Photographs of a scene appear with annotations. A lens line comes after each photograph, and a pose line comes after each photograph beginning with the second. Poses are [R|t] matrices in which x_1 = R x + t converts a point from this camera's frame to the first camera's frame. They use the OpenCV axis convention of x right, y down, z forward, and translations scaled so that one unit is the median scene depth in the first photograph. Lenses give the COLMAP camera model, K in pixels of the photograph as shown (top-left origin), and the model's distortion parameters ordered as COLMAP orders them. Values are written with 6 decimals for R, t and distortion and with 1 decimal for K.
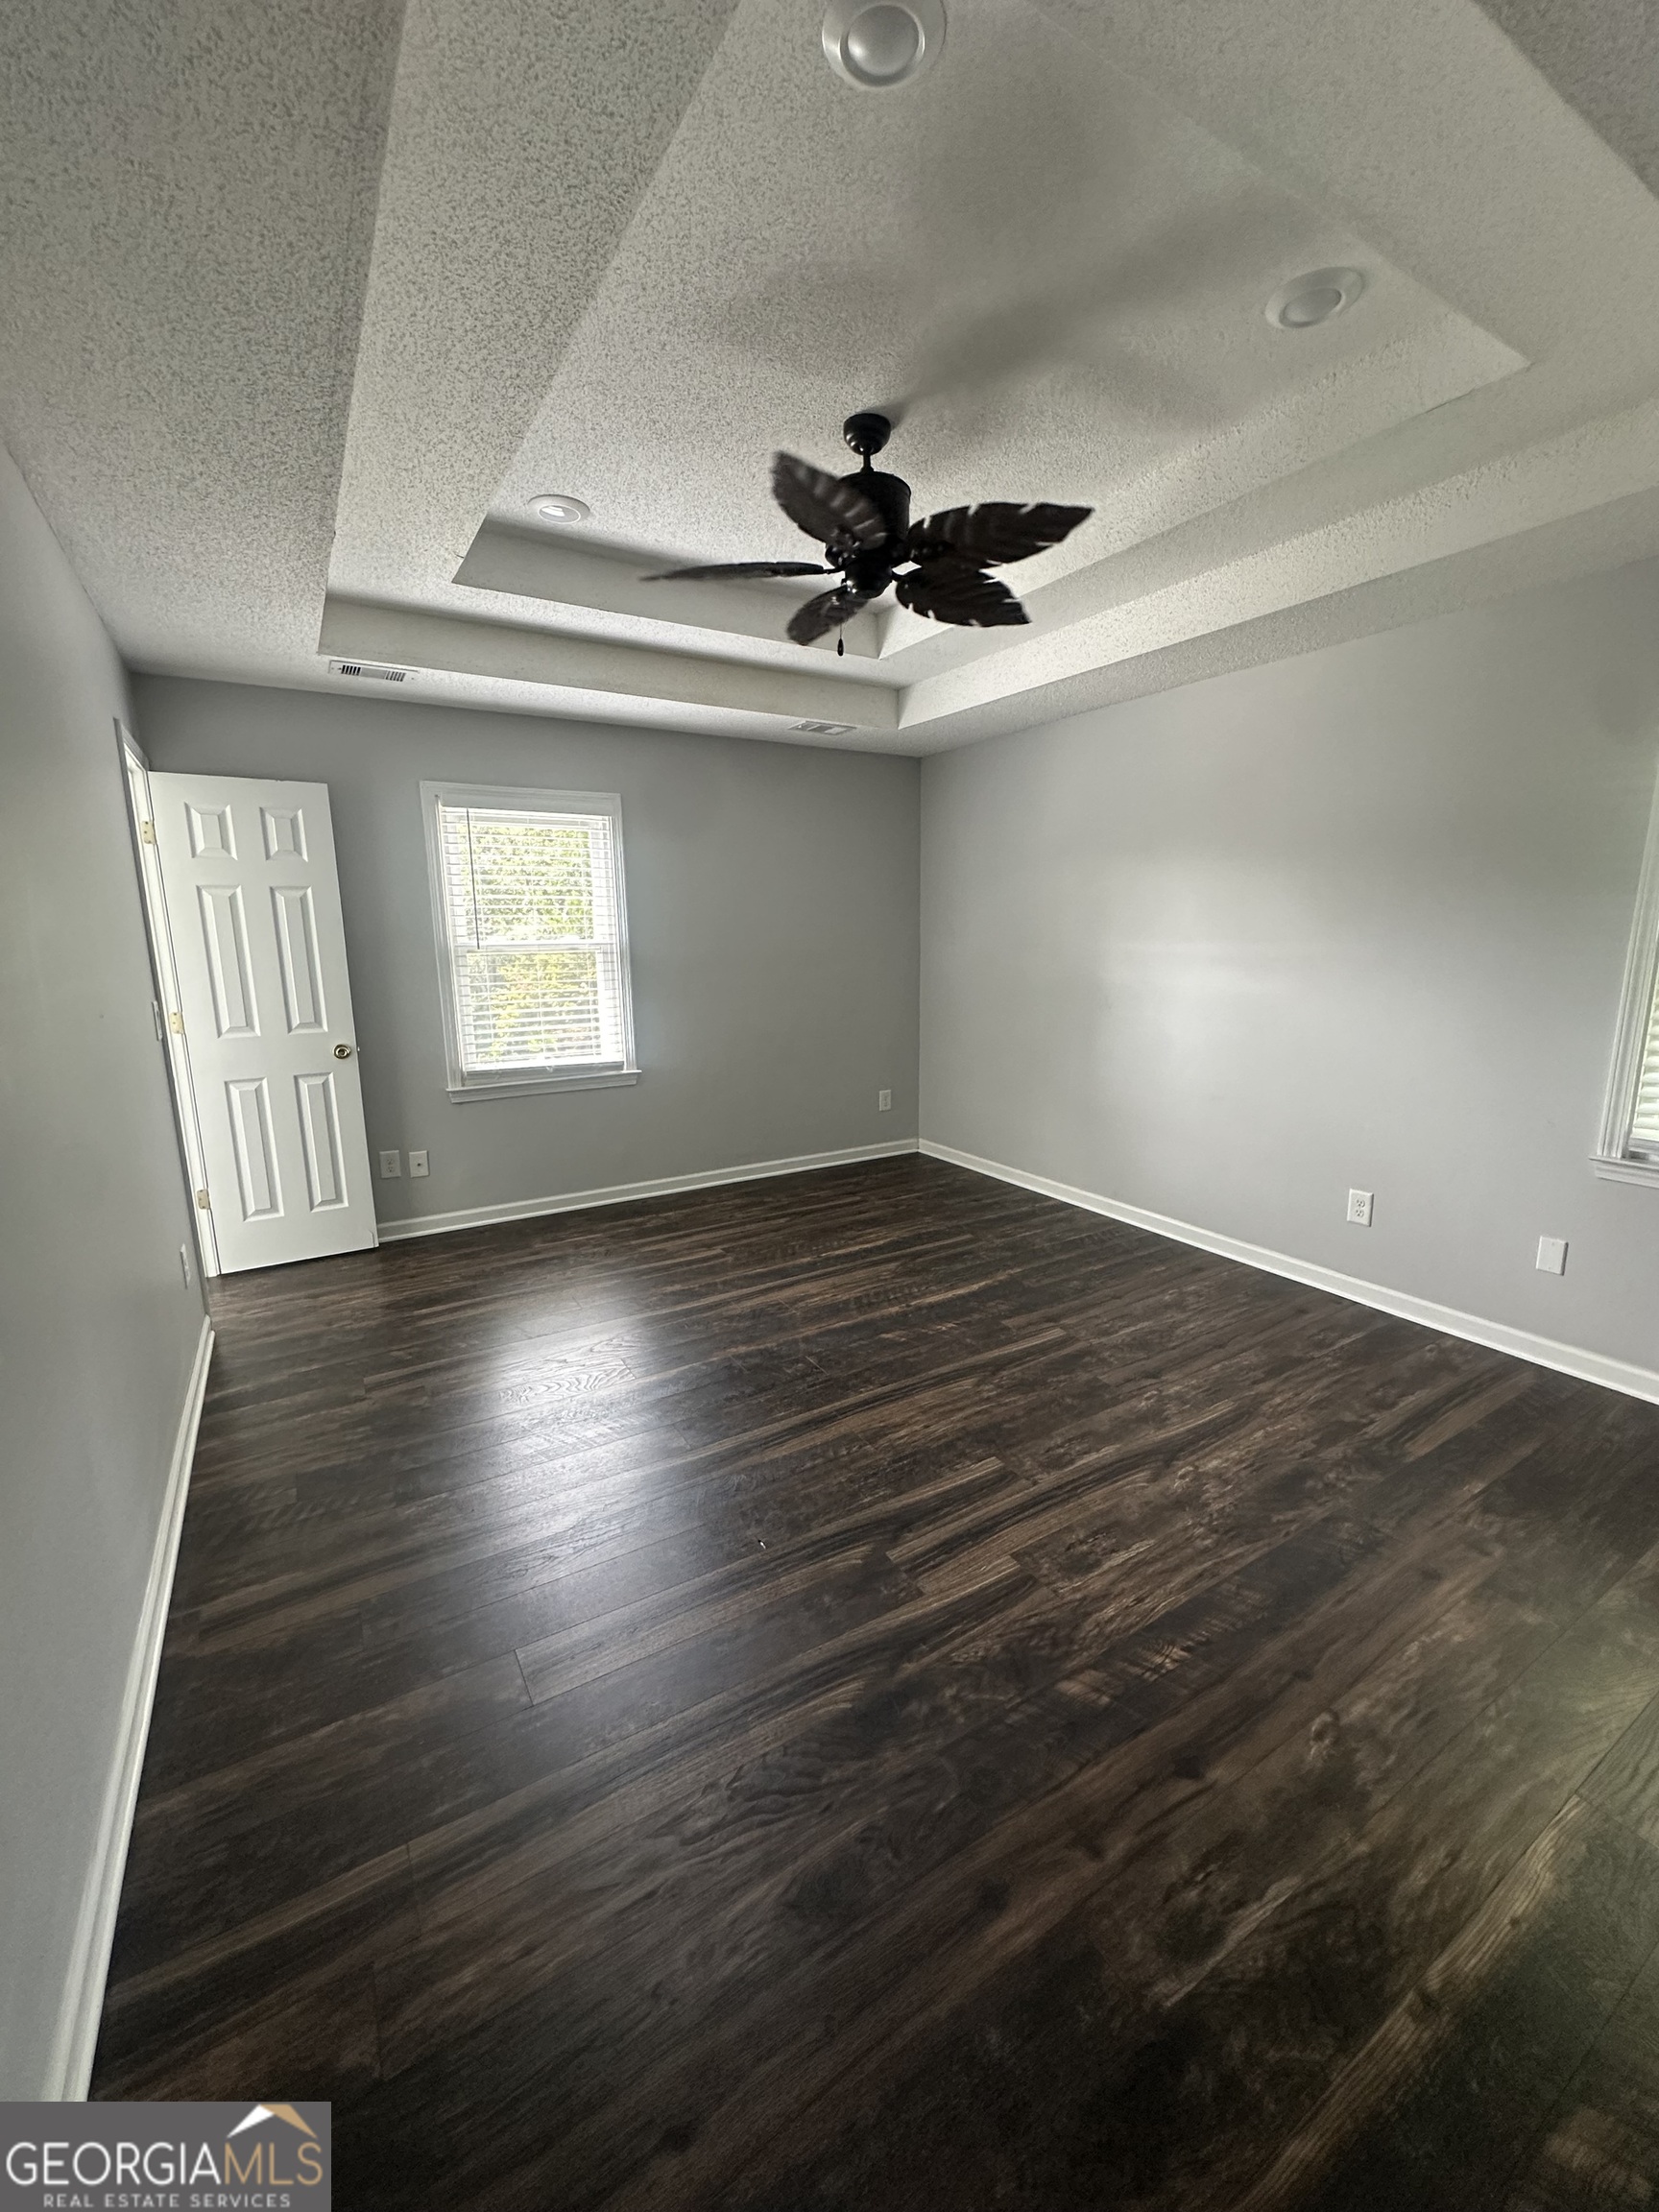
lens RADIAL K [[884.5, 0, 827.7], [0, 884.5, 1106.0], [0, 0, 1]] dist [-0.005408, 0.001356]
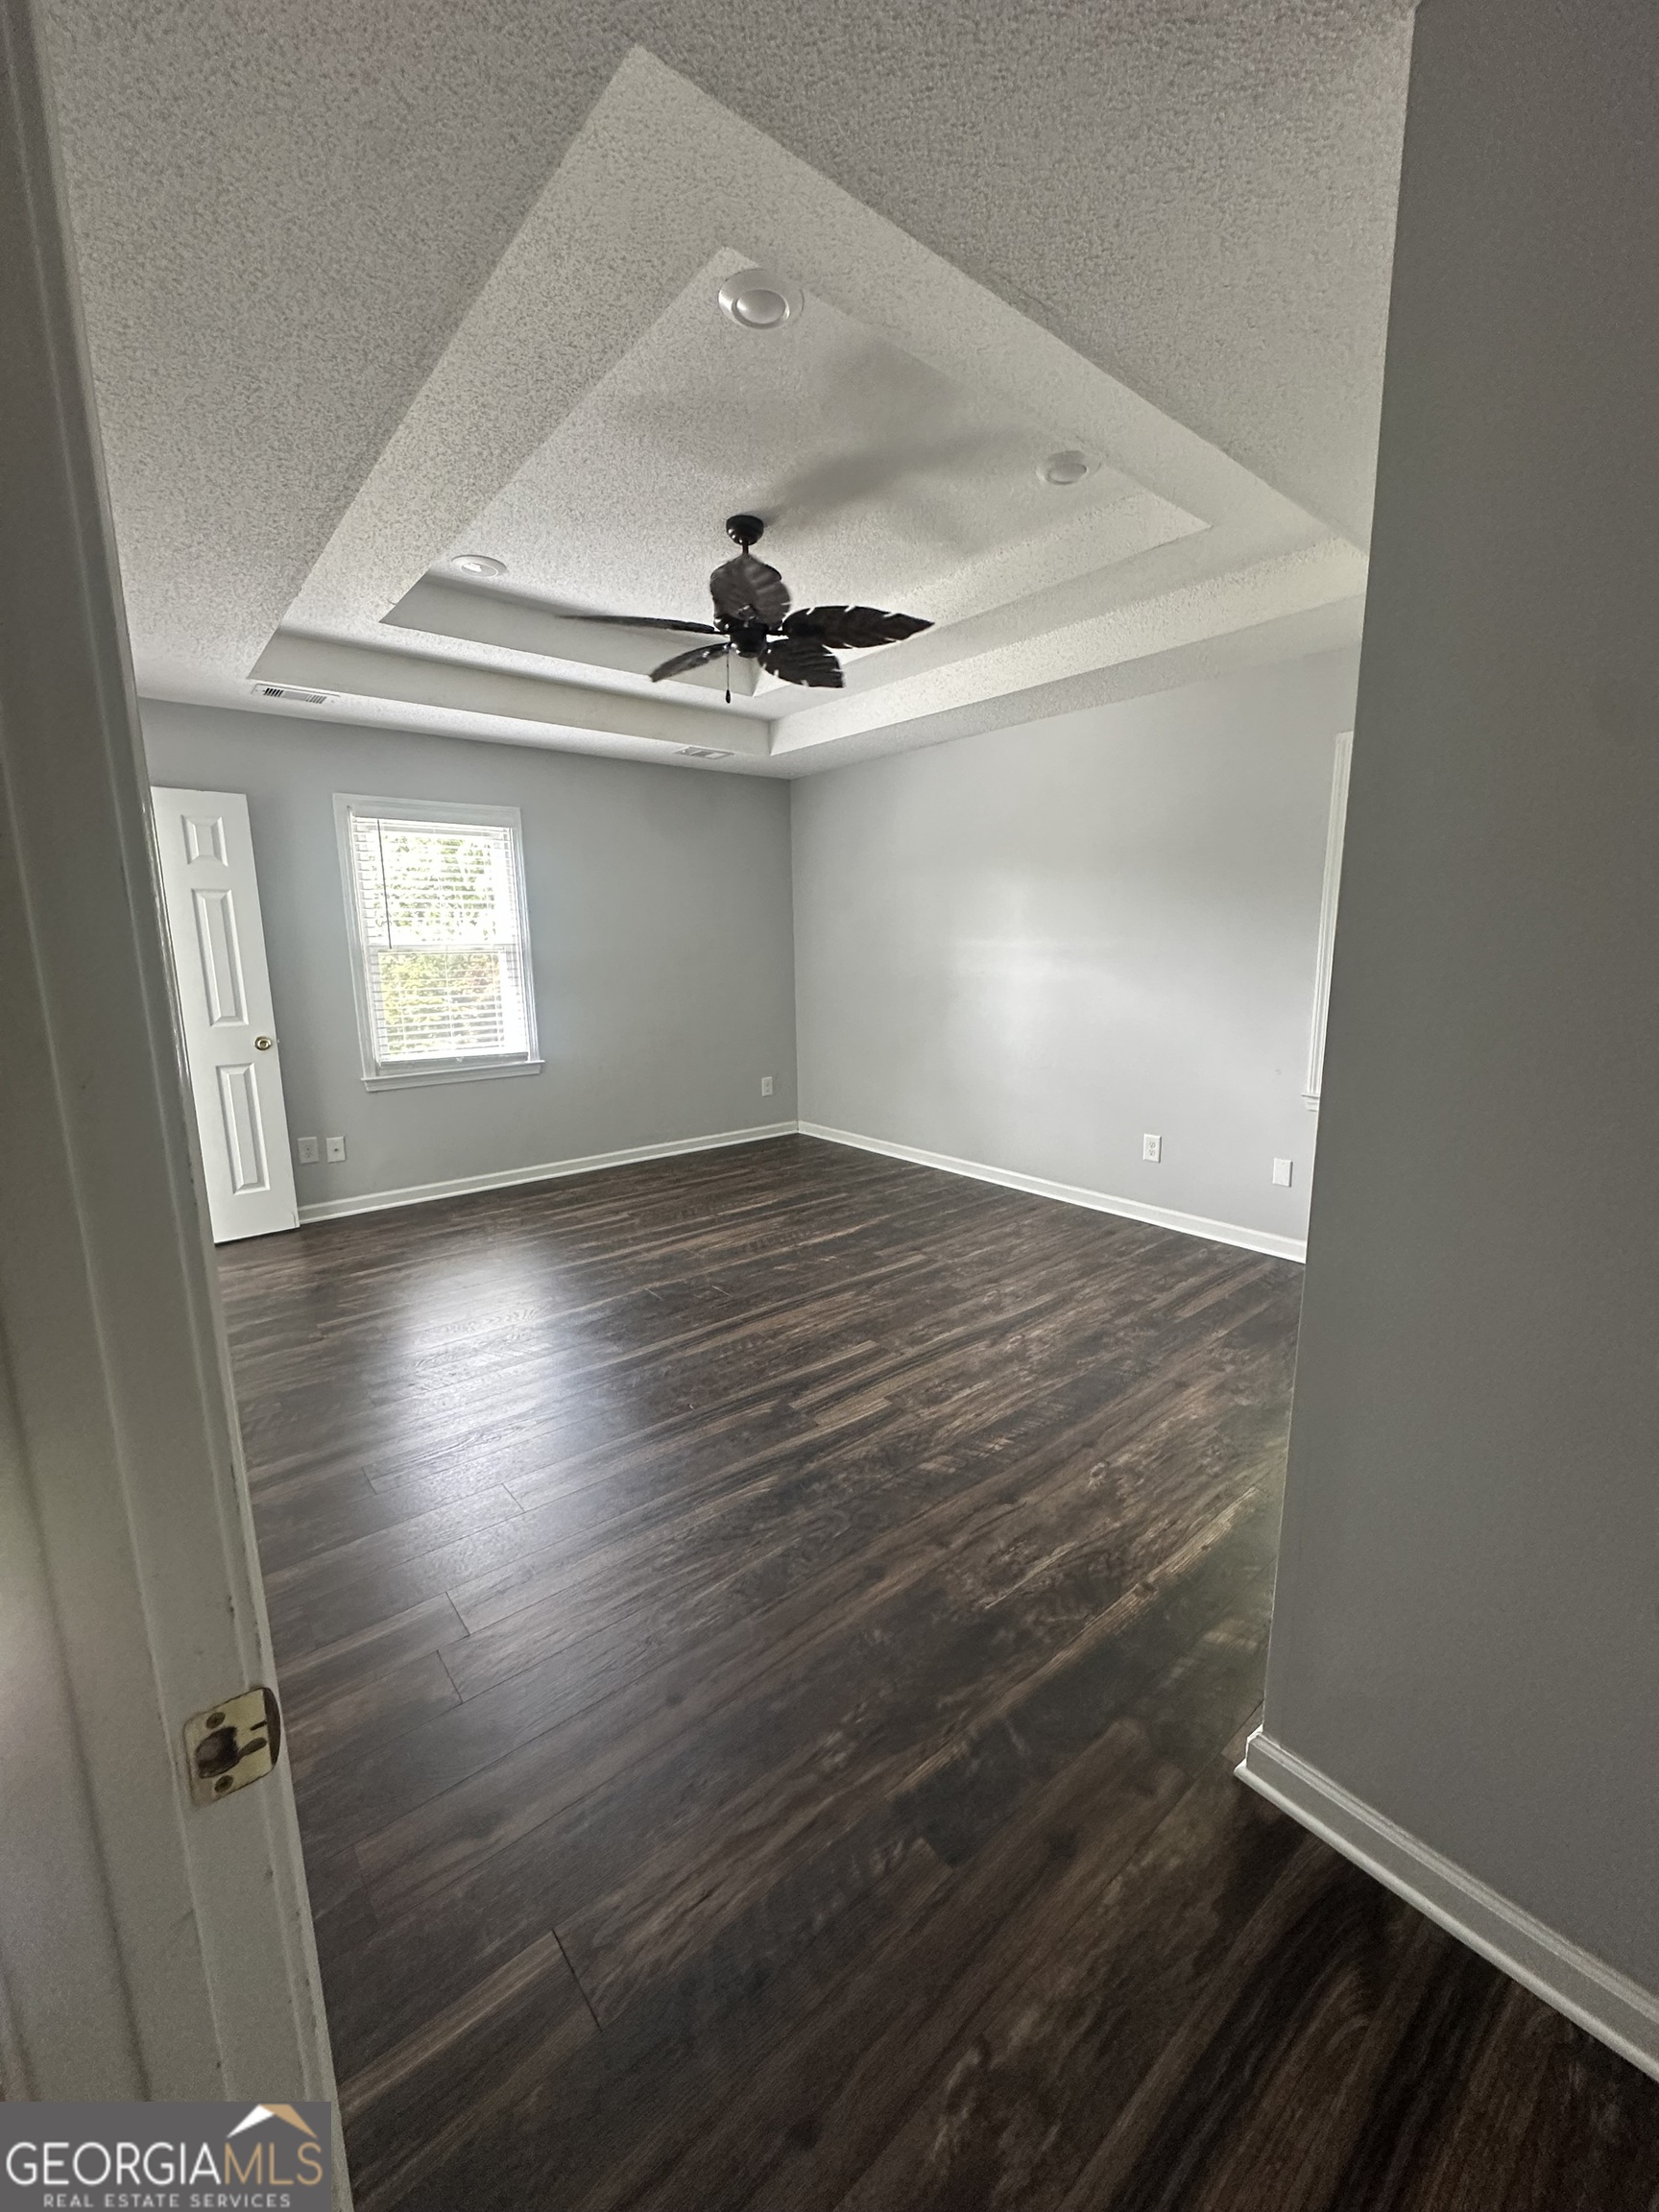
lens RADIAL K [[884.5, 0, 826.6], [0, 884.5, 1105.9], [0, 0, 1]] dist [-0.005408, 0.001356]
pose [[0.989615, -0.029036, 0.140779, -0.030126], [0.031048, 0.999444, -0.012118, 0.056546], [-0.140349, 0.016363, 0.989967, -0.179747]]
